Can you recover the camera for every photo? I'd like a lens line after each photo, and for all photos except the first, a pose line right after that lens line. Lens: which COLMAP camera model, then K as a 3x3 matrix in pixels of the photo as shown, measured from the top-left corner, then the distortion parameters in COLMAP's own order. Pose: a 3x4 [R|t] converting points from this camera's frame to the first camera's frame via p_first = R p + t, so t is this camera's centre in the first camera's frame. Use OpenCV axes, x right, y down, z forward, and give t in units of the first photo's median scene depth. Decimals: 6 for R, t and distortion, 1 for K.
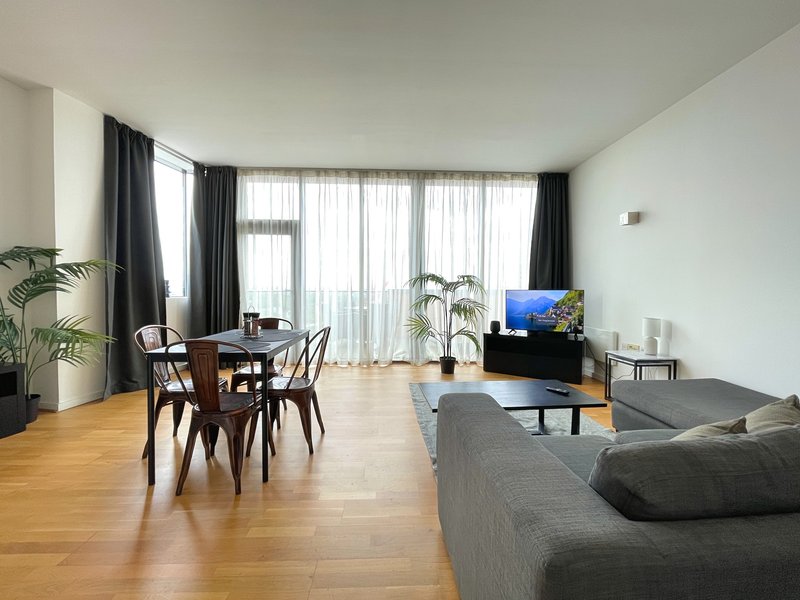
lens RADIAL K [[321.9, 0, 400.0], [0, 321.9, 300.0], [0, 0, 1]] dist [-0.003034, 0.000789]
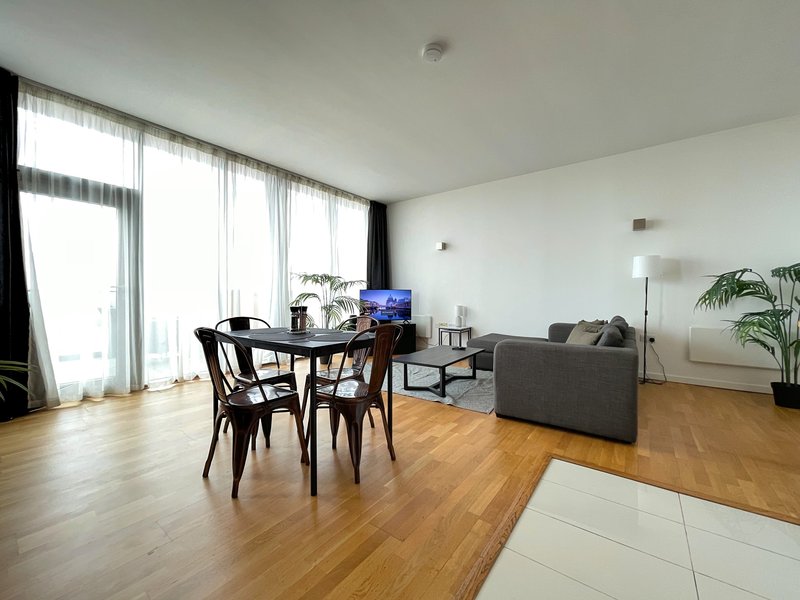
lens RADIAL K [[321.9, 0, 400.0], [0, 321.9, 300.0], [0, 0, 1]] dist [-0.003034, 0.000789]
pose [[0.637810, -0.012041, 0.770100, -0.510443], [0.022372, 0.999746, -0.002896, 0.015298], [-0.769869, 0.019076, 0.637917, 0.088177]]
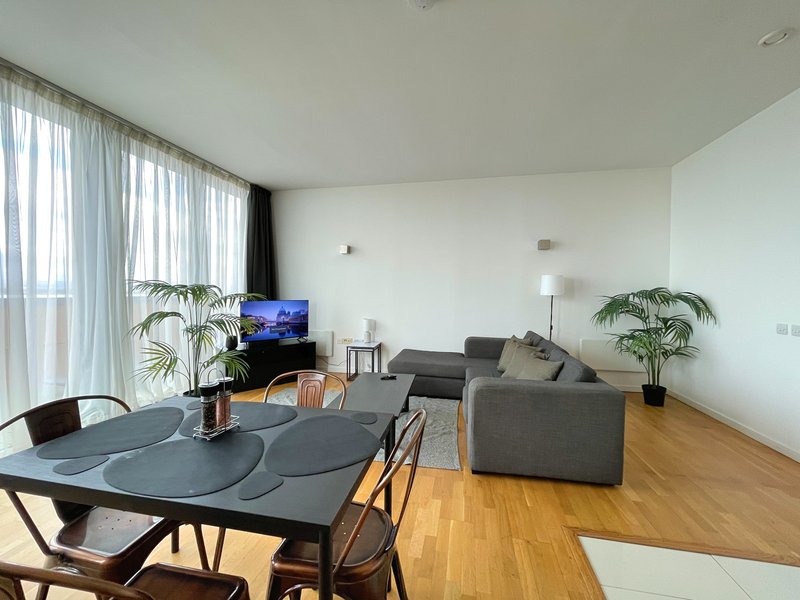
lens RADIAL K [[321.9, 0, 400.0], [0, 321.9, 300.0], [0, 0, 1]] dist [-0.003034, 0.000789]
pose [[0.252339, -0.028823, 0.967209, -0.441355], [0.020599, 0.999490, 0.024411, -0.047356], [-0.967420, 0.013764, 0.252804, 0.309800]]
